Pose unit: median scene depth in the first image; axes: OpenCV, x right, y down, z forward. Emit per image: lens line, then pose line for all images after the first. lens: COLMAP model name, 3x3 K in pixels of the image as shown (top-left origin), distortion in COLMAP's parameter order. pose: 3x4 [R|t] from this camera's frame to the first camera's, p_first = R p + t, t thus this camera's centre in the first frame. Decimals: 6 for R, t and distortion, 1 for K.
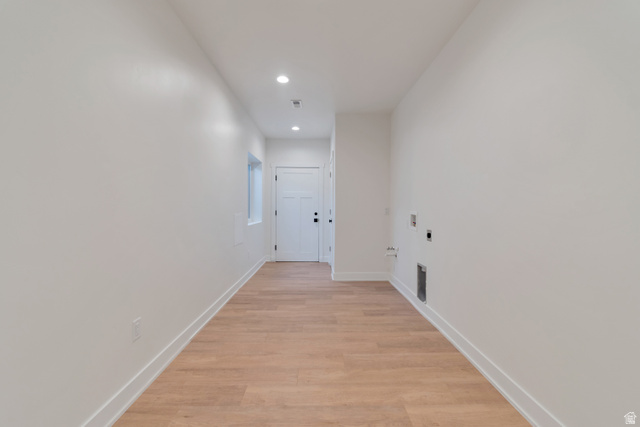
lens RADIAL K [[284.1, 0, 320.3], [0, 284.1, 211.2], [0, 0, 1]] dist [0.004359, -0.001091]
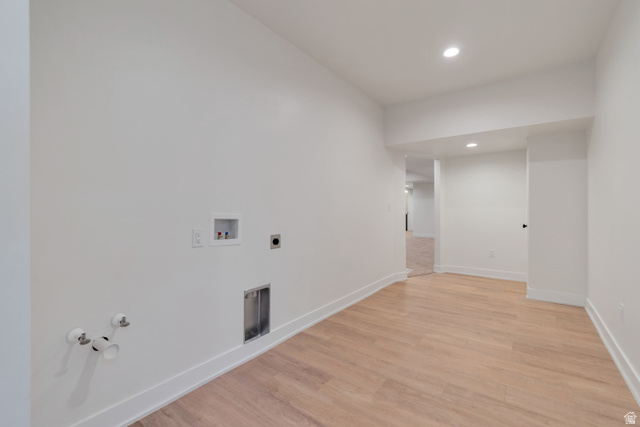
lens RADIAL K [[284.1, 0, 320.0], [0, 284.1, 211.2], [0, 0, 1]] dist [0.004359, -0.001091]
pose [[-0.794765, -0.005772, 0.606890, -0.282211], [0.004386, 0.999874, 0.015253, -0.019456], [-0.606902, 0.014784, -0.794640, 2.064444]]
